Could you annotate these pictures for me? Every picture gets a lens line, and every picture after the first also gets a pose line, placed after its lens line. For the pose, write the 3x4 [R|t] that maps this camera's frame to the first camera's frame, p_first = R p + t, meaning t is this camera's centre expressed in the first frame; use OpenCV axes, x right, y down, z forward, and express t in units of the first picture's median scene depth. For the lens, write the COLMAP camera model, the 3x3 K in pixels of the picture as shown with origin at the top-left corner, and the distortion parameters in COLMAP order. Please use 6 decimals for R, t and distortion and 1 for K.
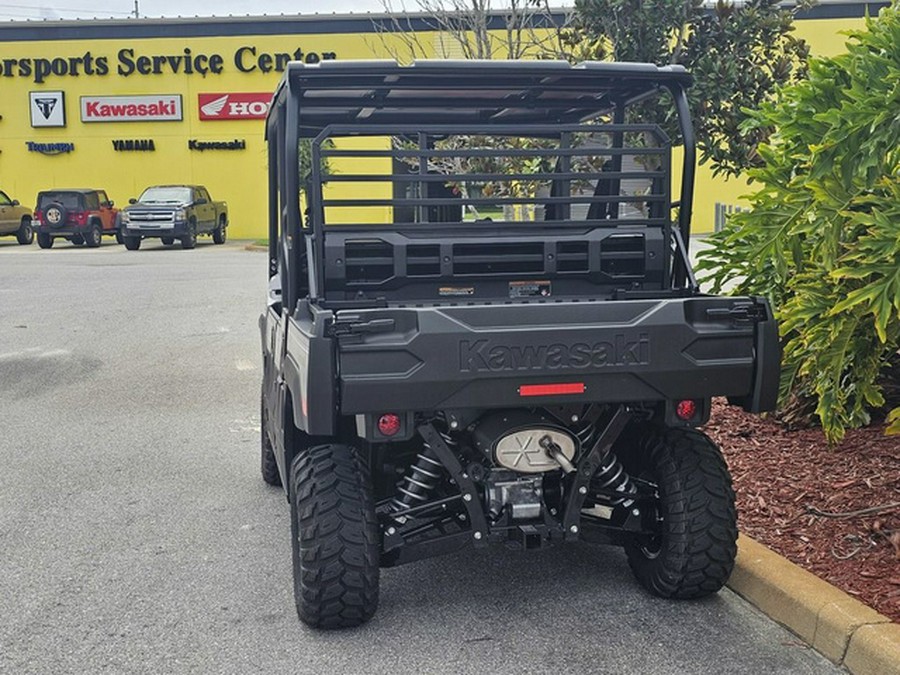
lens RADIAL K [[1199.3, 0, 446.3], [0, 1199.3, 350.5], [0, 0, 1]] dist [0.069419, 0.000000]
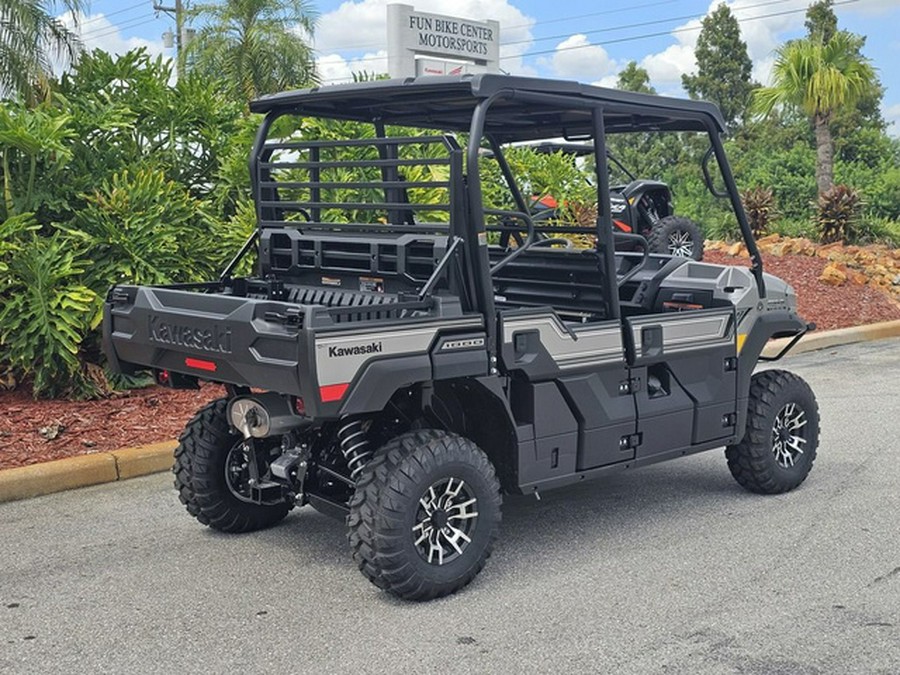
lens RADIAL K [[1198.0, 0, 467.4], [0, 1198.0, 292.3], [0, 0, 1]] dist [0.066977, 0.000000]
pose [[0.544627, 0.085227, -0.834337, 1.054350], [-0.099074, 0.994395, 0.036904, -0.094791], [0.832806, 0.062562, 0.550018, 0.462922]]
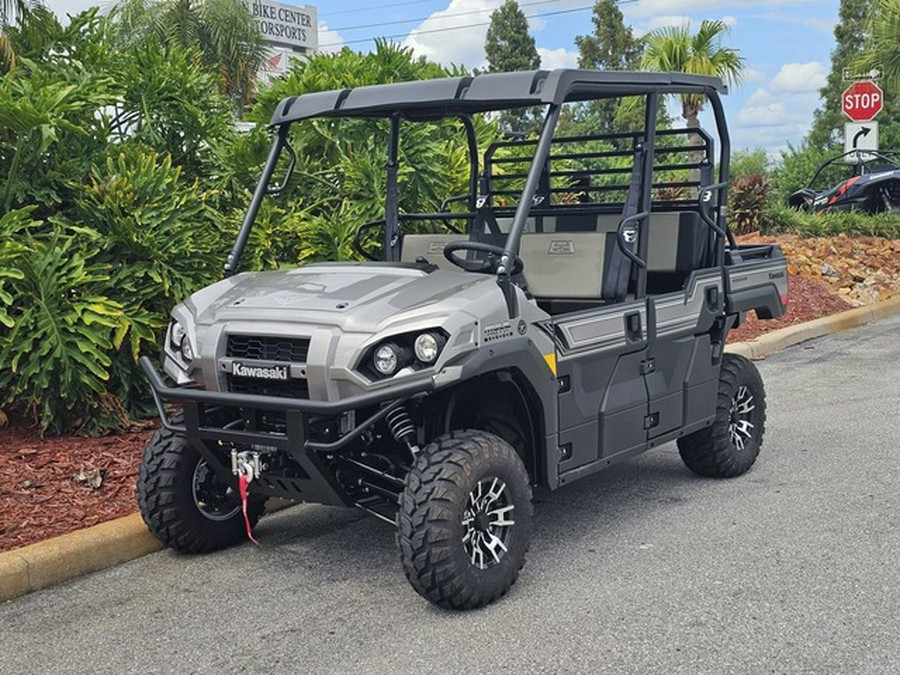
lens RADIAL K [[1199.3, 0, 459.1], [0, 1199.3, 341.3], [0, 0, 1]] dist [0.069419, 0.000000]
pose [[0.685216, 0.102946, -0.721027, 0.619663], [-0.082433, 0.994561, 0.063662, -0.056979], [0.723660, 0.015815, 0.689976, 0.293016]]
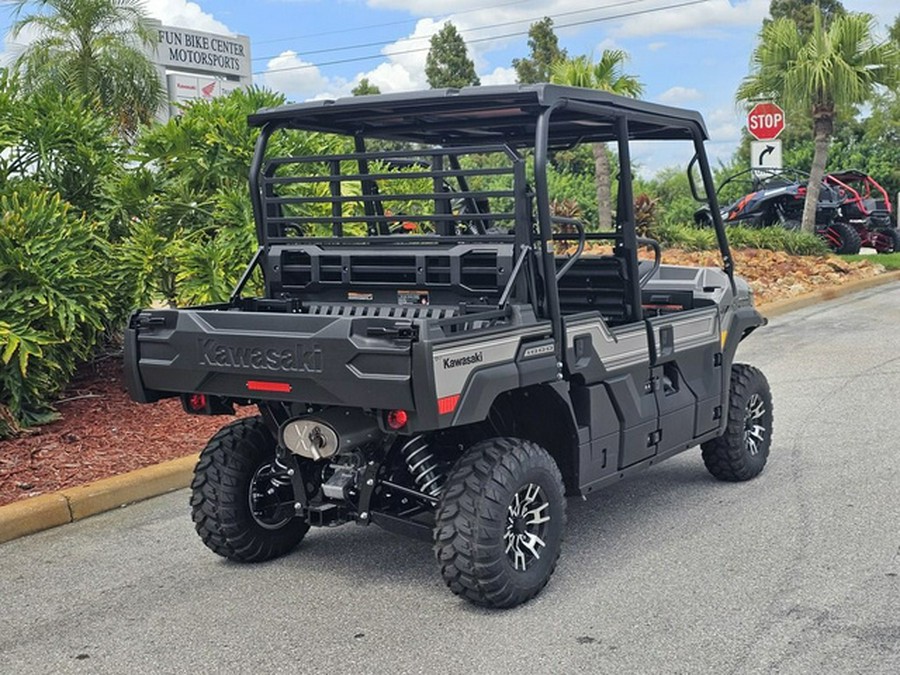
lens RADIAL K [[1198.0, 0, 468.5], [0, 1198.0, 306.6], [0, 0, 1]] dist [0.066977, 0.000000]
pose [[0.720252, 0.054888, -0.691537, 0.875600], [-0.060188, 0.998050, 0.016528, -0.064648], [0.691096, 0.029718, 0.722152, 0.237913]]
